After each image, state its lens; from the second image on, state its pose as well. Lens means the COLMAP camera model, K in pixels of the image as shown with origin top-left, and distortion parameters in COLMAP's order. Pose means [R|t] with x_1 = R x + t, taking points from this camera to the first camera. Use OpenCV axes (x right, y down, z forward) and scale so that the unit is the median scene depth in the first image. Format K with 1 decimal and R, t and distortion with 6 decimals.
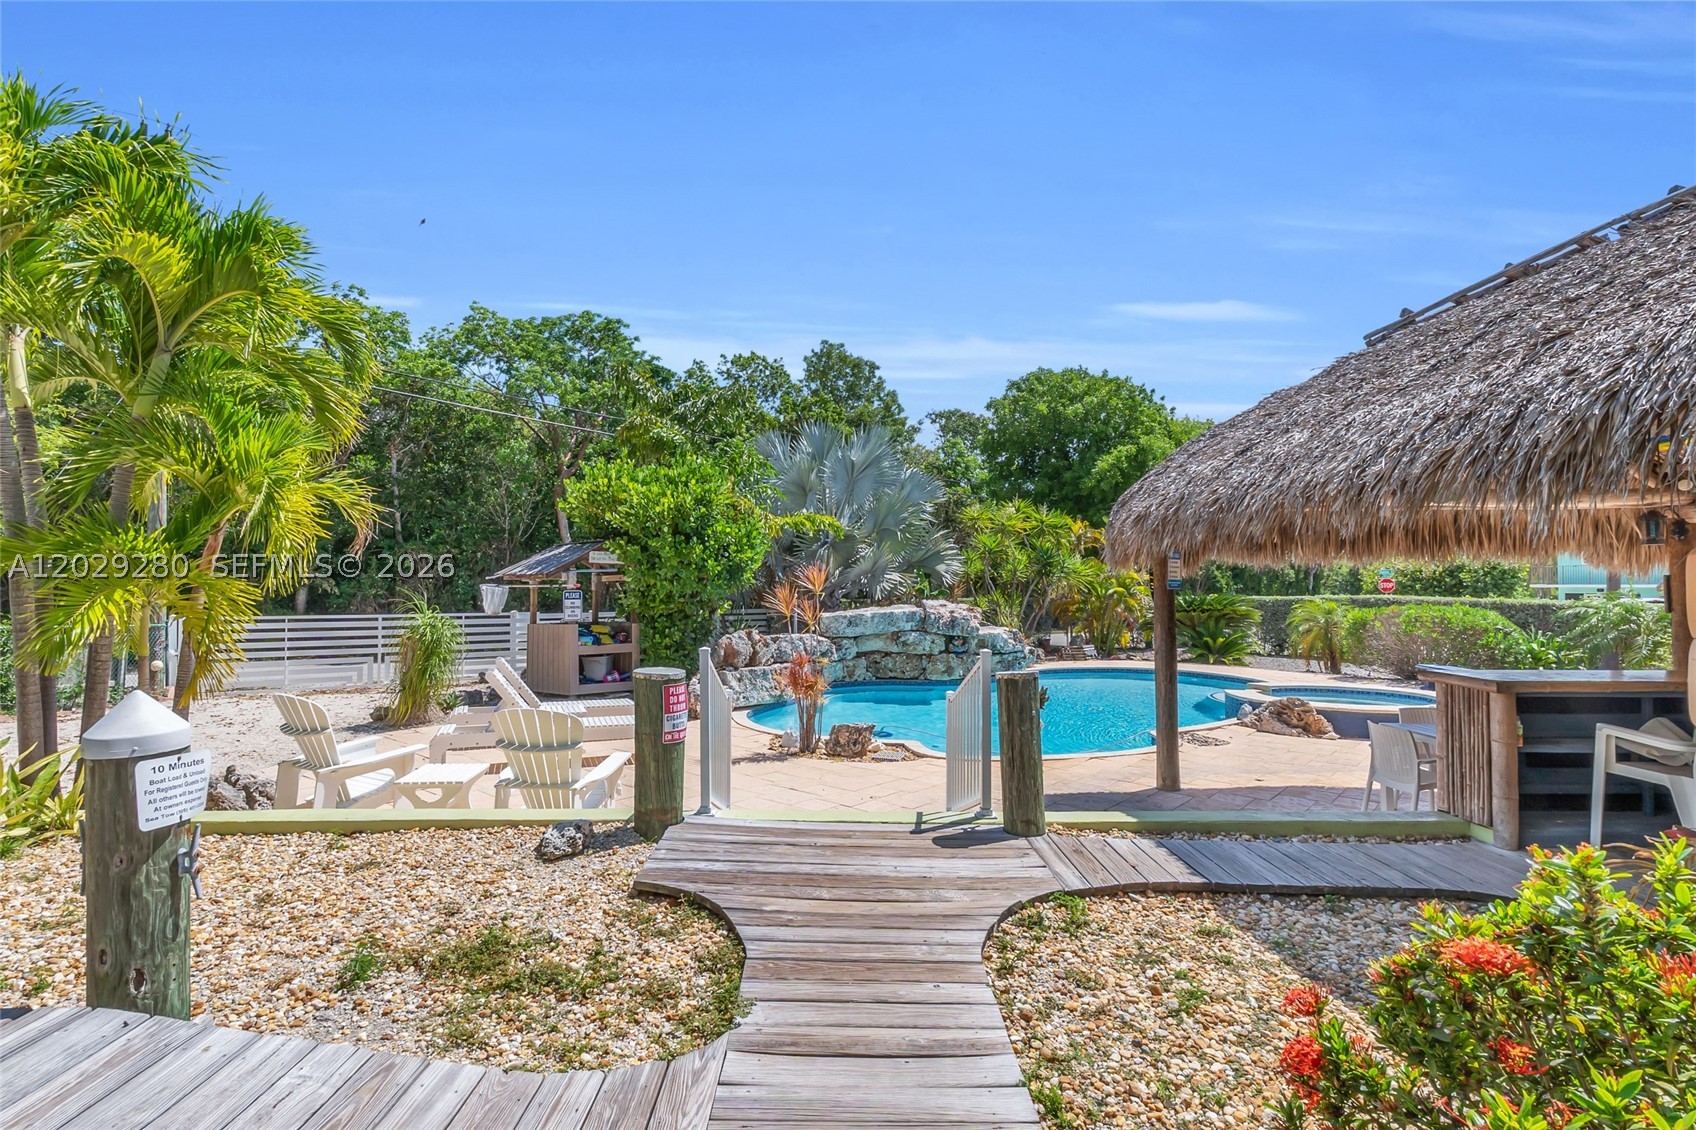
lens RADIAL K [[832.9, 0, 839.9], [0, 832.9, 572.1], [0, 0, 1]] dist [0.003471, 0.000173]
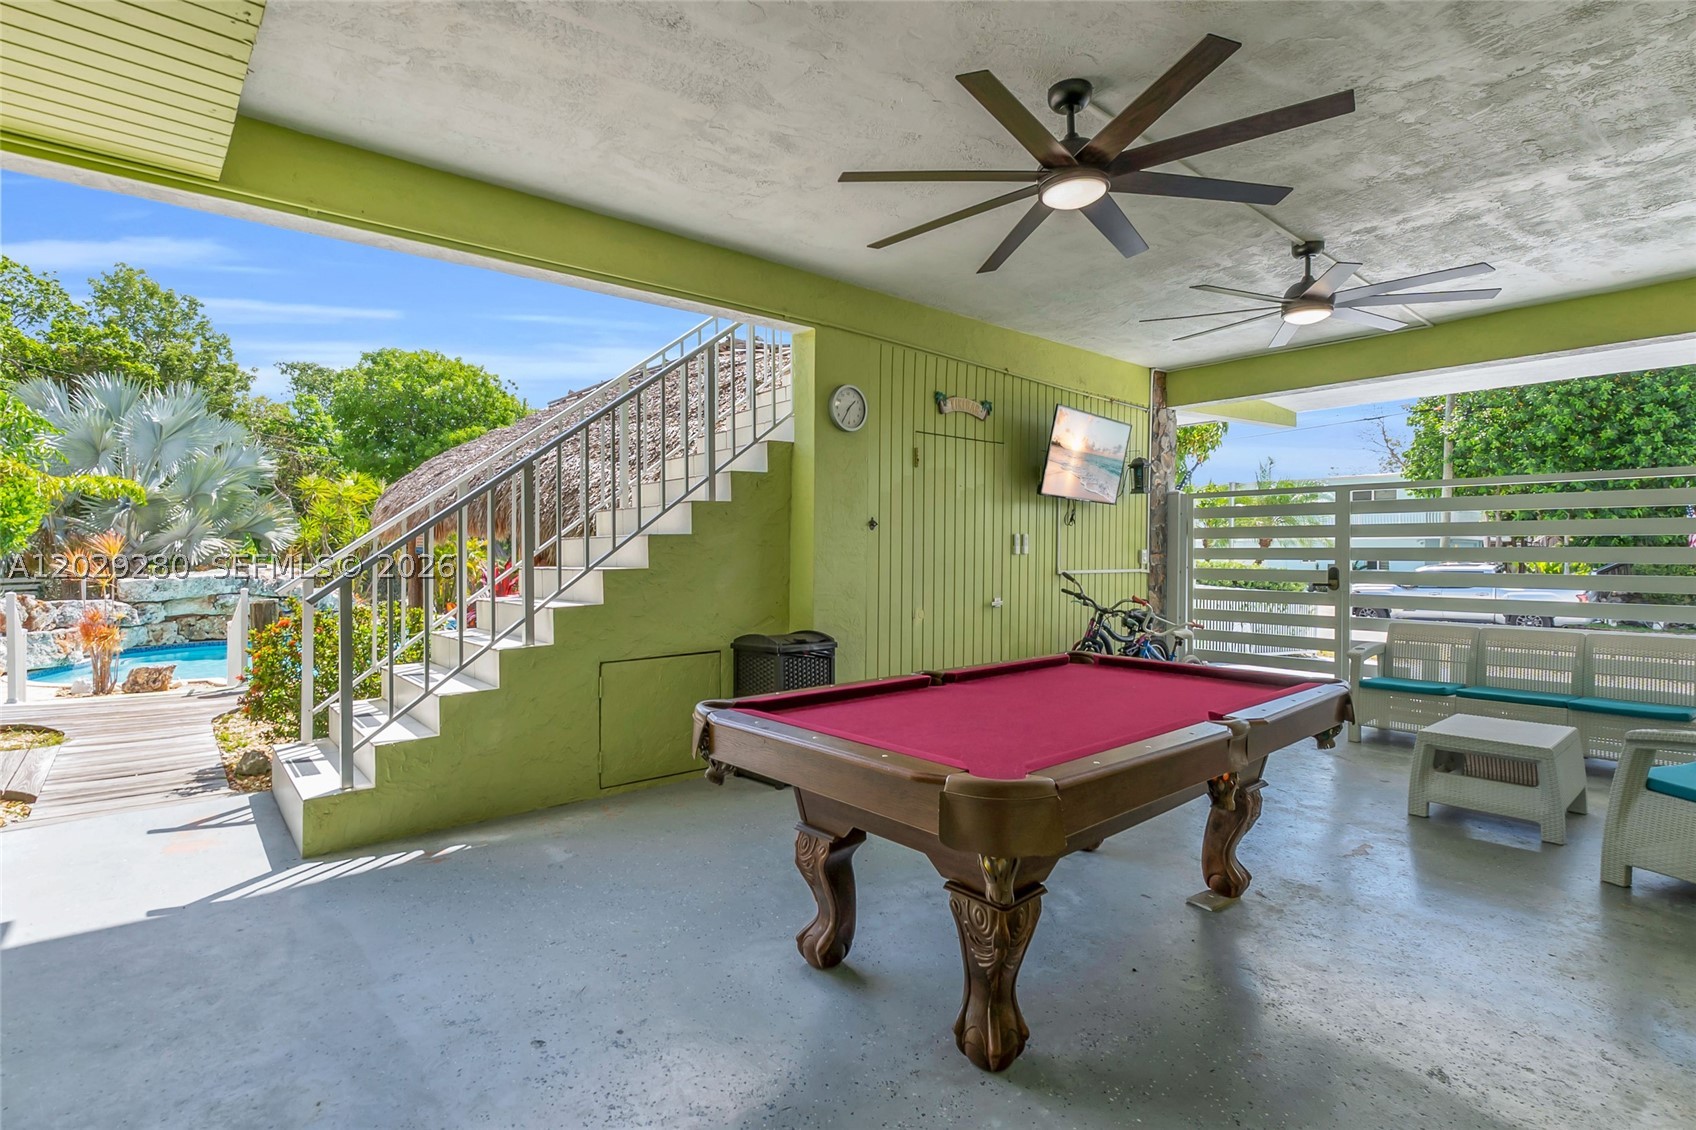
lens RADIAL K [[800.7, 0, 847.7], [0, 800.7, 555.4], [0, 0, 1]] dist [-0.013928, -0.000045]
pose [[0.751830, -0.001731, 0.659355, 0.007690], [-0.012264, 0.999787, 0.016608, -0.004039], [-0.659243, -0.020573, 0.751648, -0.241813]]
